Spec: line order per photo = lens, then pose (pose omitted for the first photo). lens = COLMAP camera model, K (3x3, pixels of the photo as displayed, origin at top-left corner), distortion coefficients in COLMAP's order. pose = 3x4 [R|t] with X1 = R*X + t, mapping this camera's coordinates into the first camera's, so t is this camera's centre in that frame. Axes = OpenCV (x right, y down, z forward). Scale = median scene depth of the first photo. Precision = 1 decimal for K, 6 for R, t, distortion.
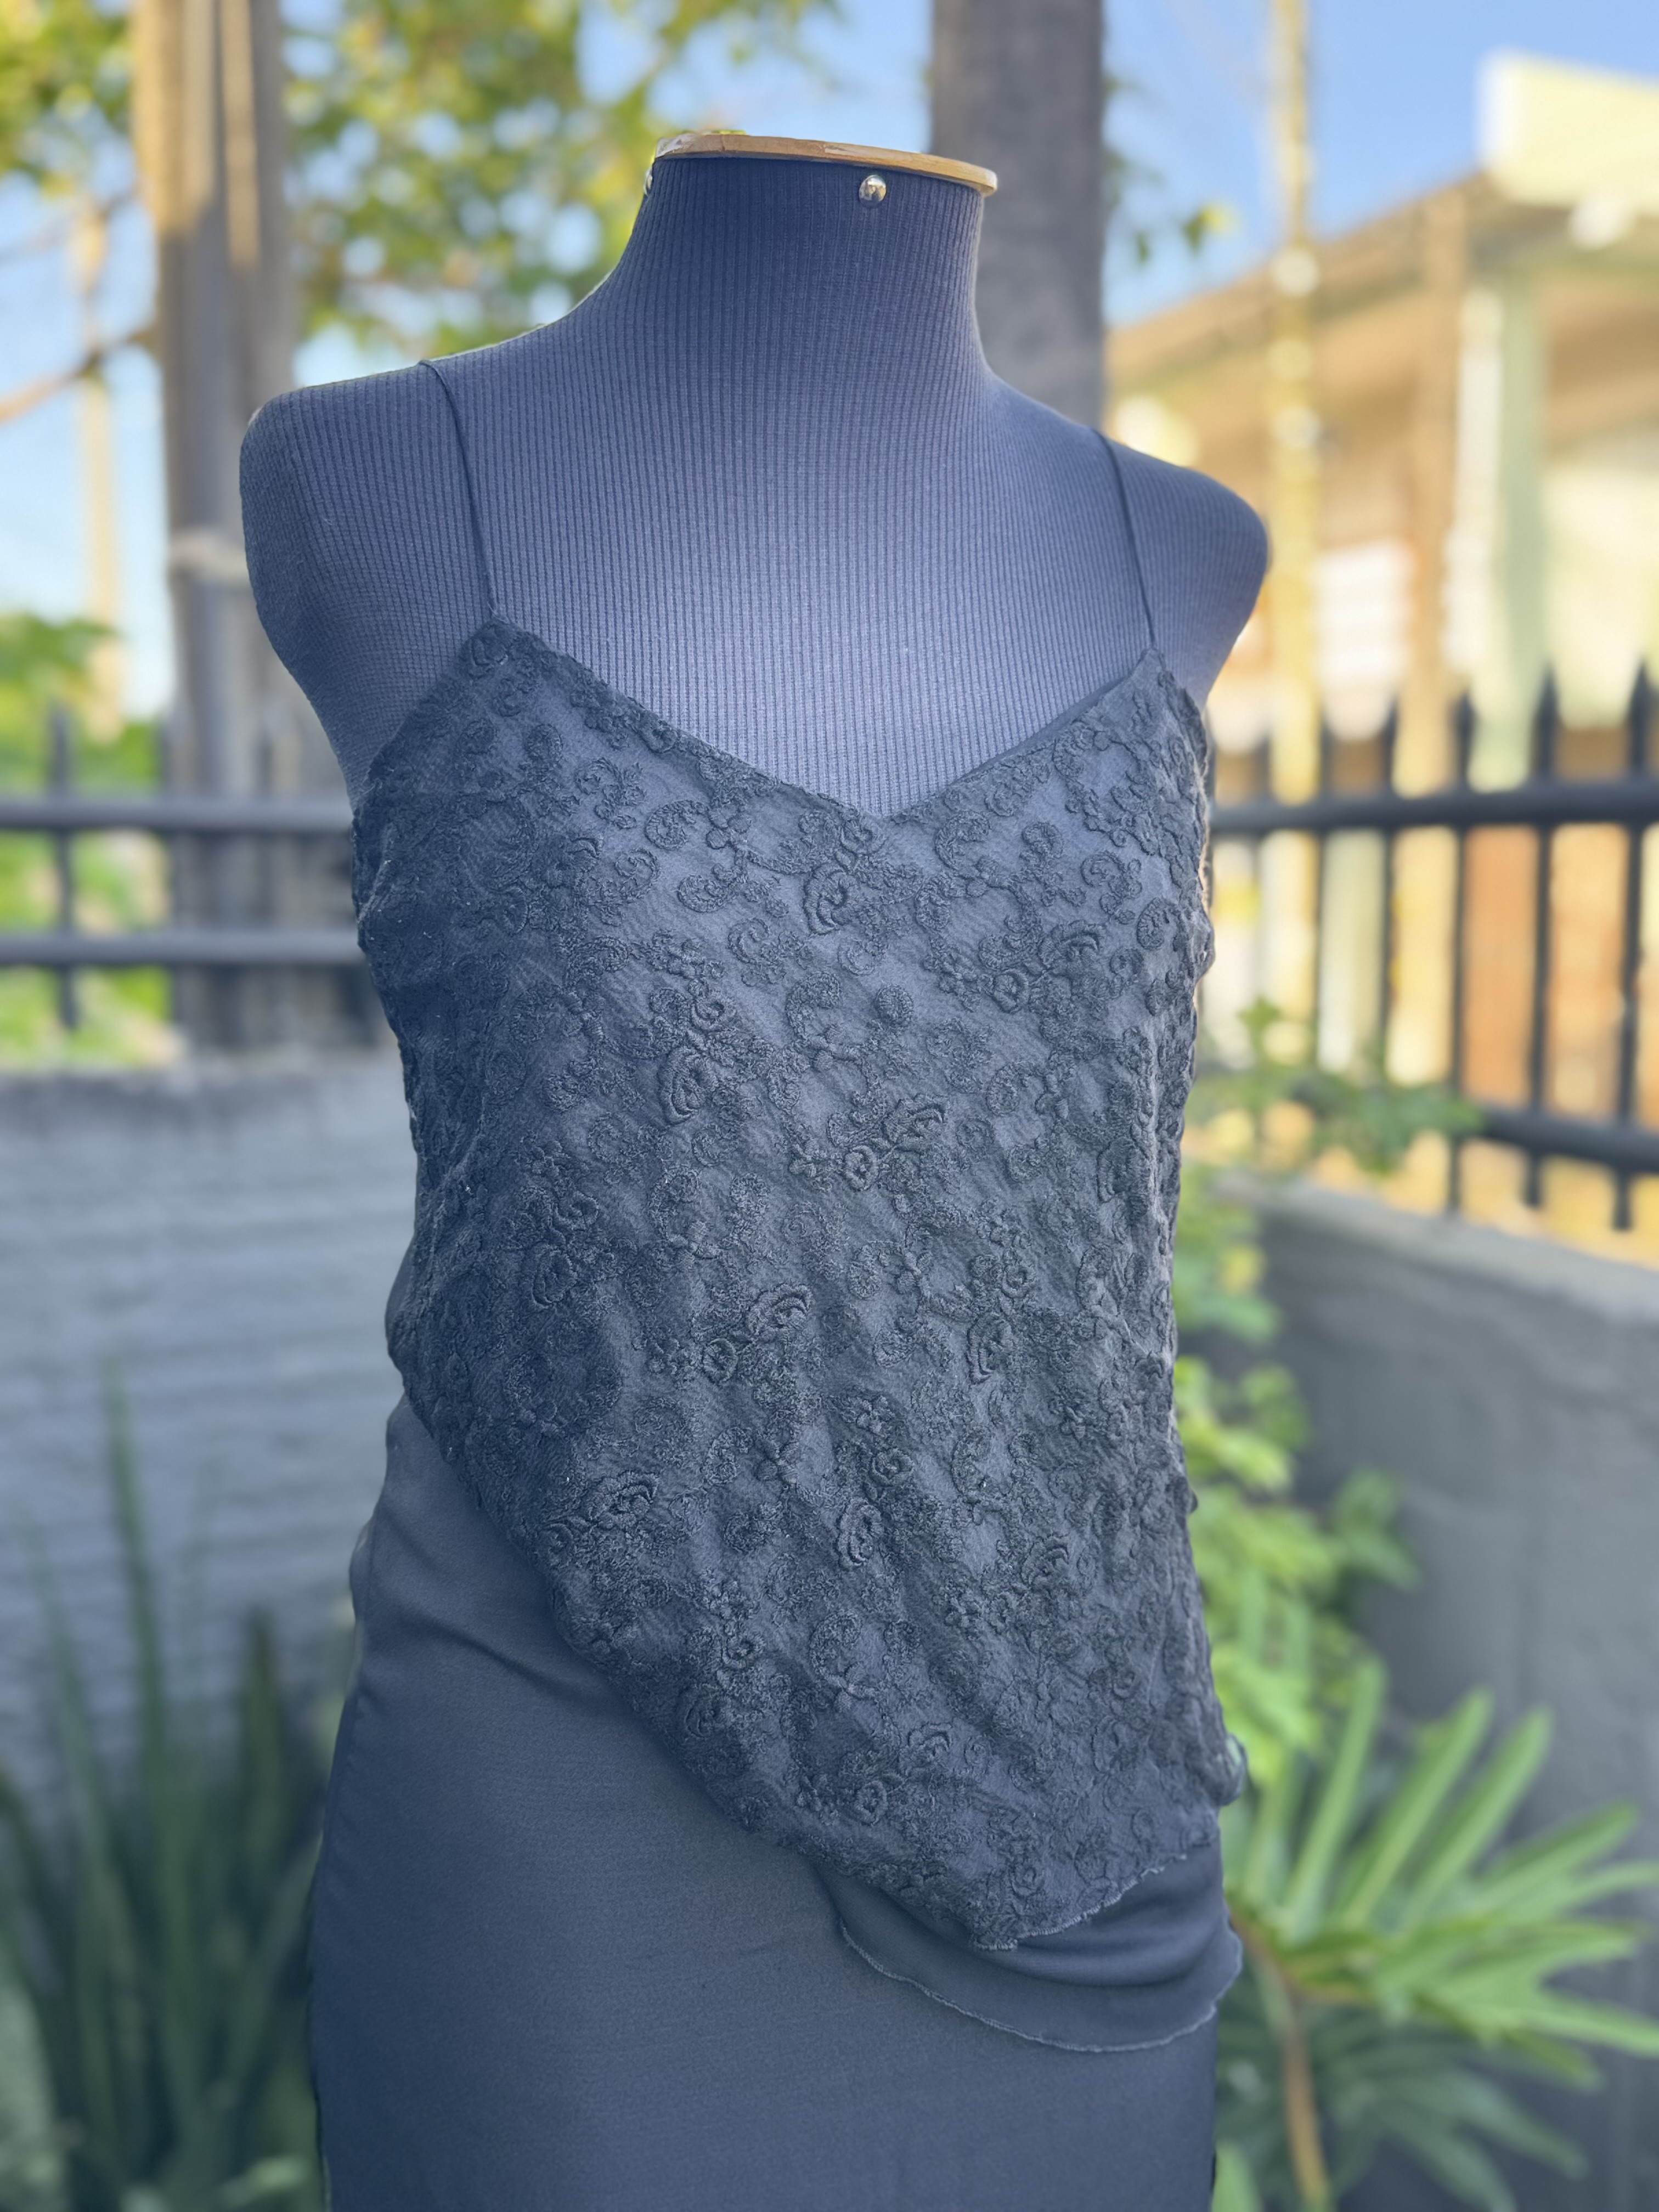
lens RADIAL K [[2023.8, 0, 871.0], [0, 2023.8, 1111.1], [0, 0, 1]] dist [0.076619, -0.151038]
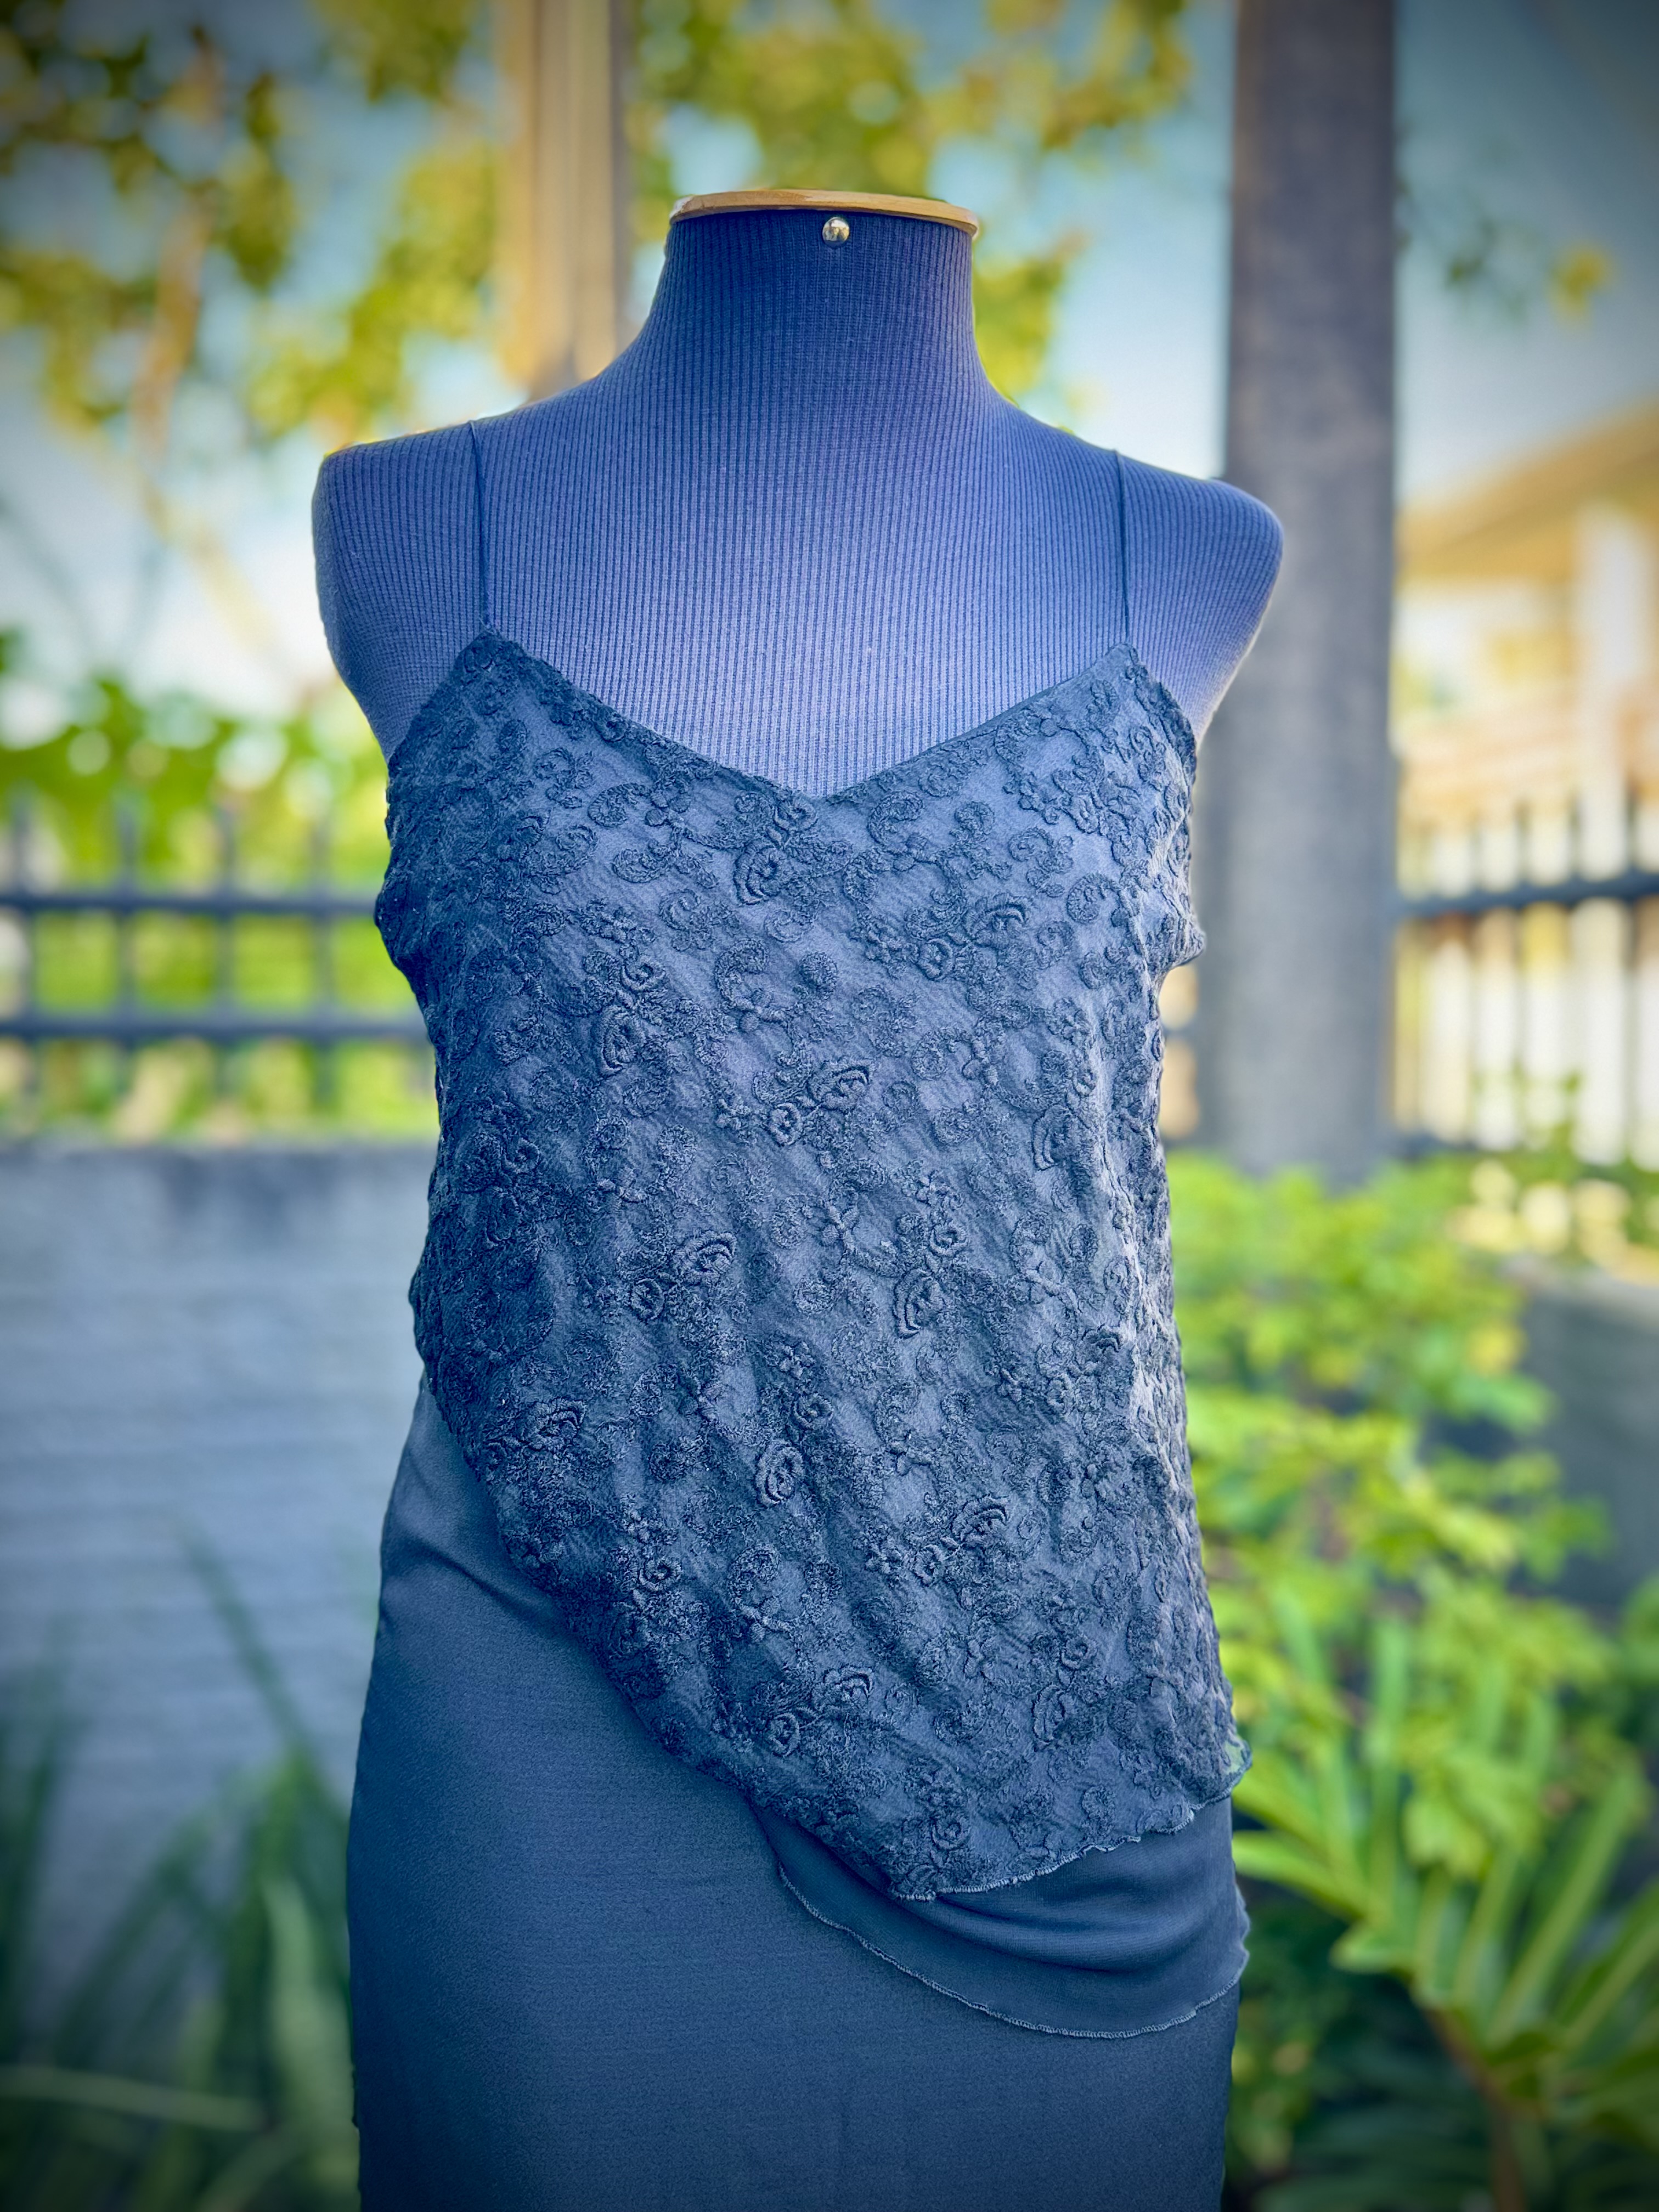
lens RADIAL K [[2023.8, 0, 836.0], [0, 2023.8, 1100.8], [0, 0, 1]] dist [0.076619, -0.151038]
pose [[0.972714, 0.010431, -0.231772, 0.257130], [-0.025685, 0.997690, -0.062893, 0.079028], [0.230581, 0.067130, 0.970735, -0.024340]]
